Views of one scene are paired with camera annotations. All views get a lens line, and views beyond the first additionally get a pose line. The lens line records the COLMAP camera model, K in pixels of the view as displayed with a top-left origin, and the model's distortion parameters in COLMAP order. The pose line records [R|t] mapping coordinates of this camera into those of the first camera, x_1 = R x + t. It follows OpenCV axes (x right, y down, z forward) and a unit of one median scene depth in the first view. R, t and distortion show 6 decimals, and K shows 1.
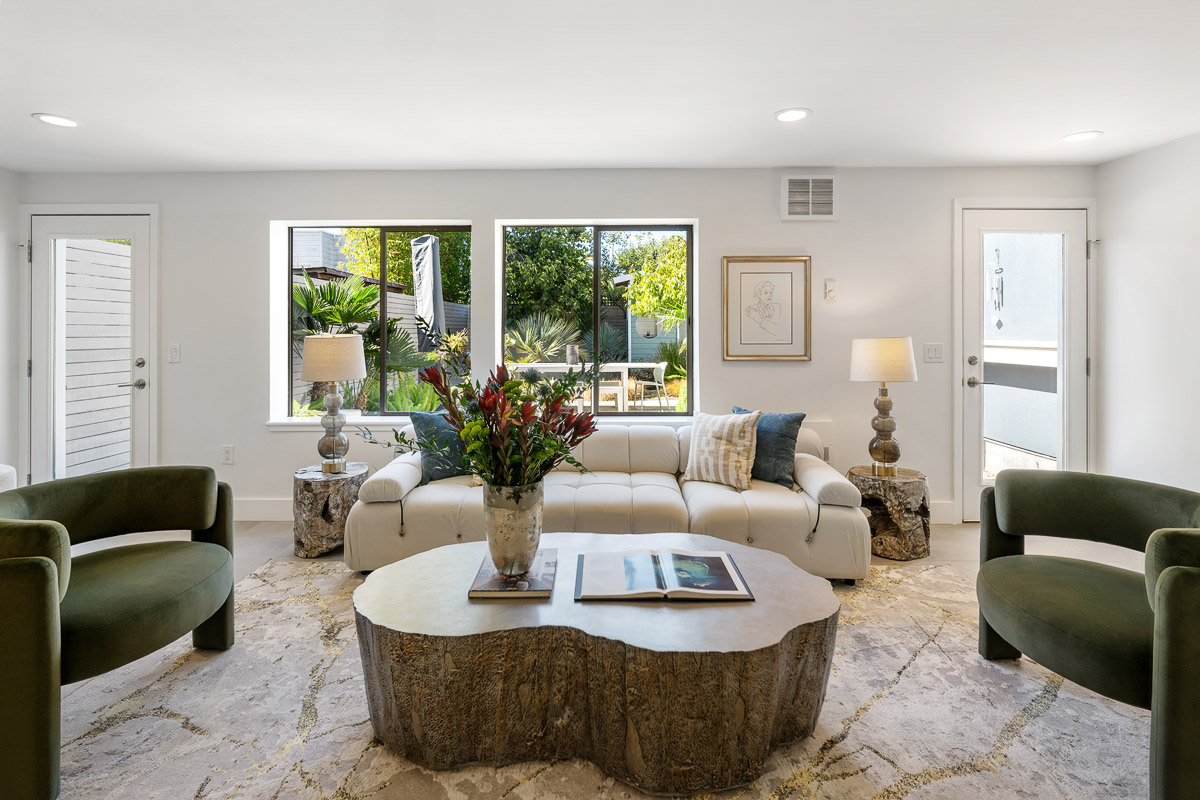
lens RADIAL K [[563.6, 0, 607.7], [0, 563.6, 394.1], [0, 0, 1]] dist [0.003574, -0.000356]
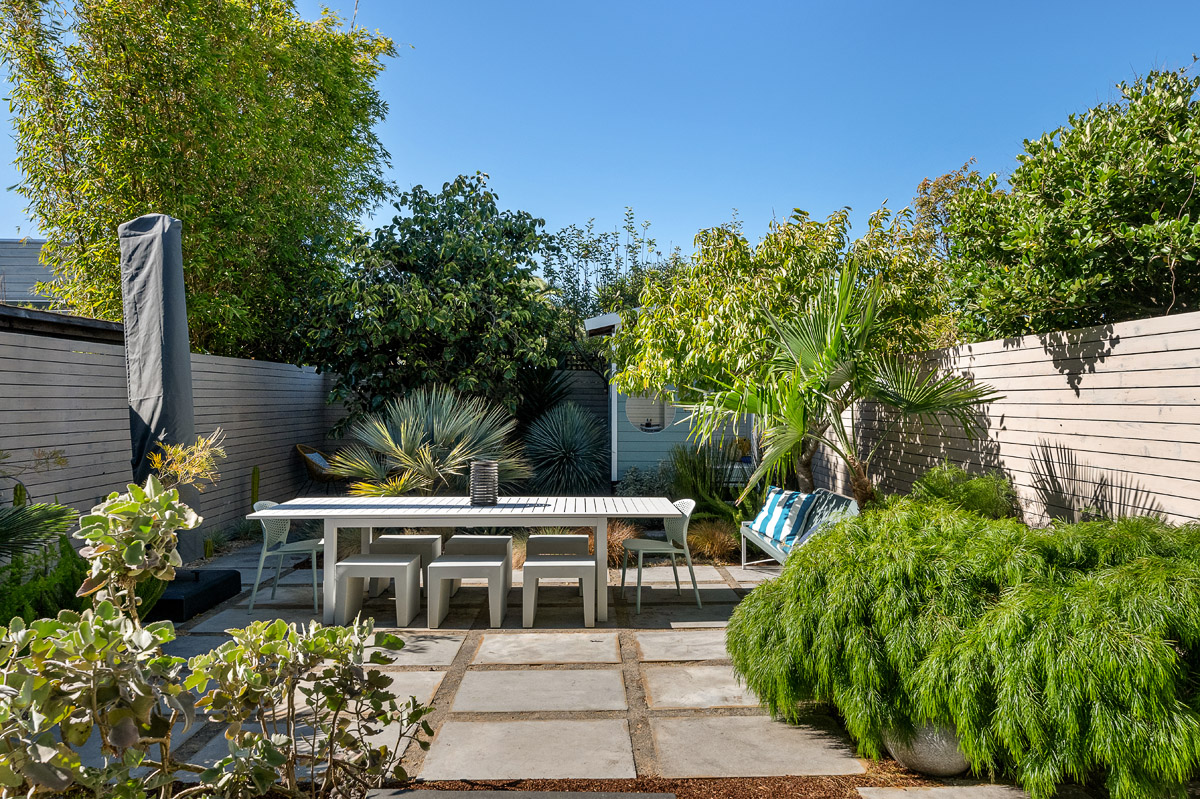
lens RADIAL K [[744.9, 0, 598.7], [0, 744.9, 405.1], [0, 0, 1]] dist [0.001650, 0.000514]
pose [[0.999878, 0.008906, 0.012844, 0.017971], [-0.007574, 0.994936, -0.100226, -0.065601], [-0.013672, 0.100117, 0.994882, 0.362900]]
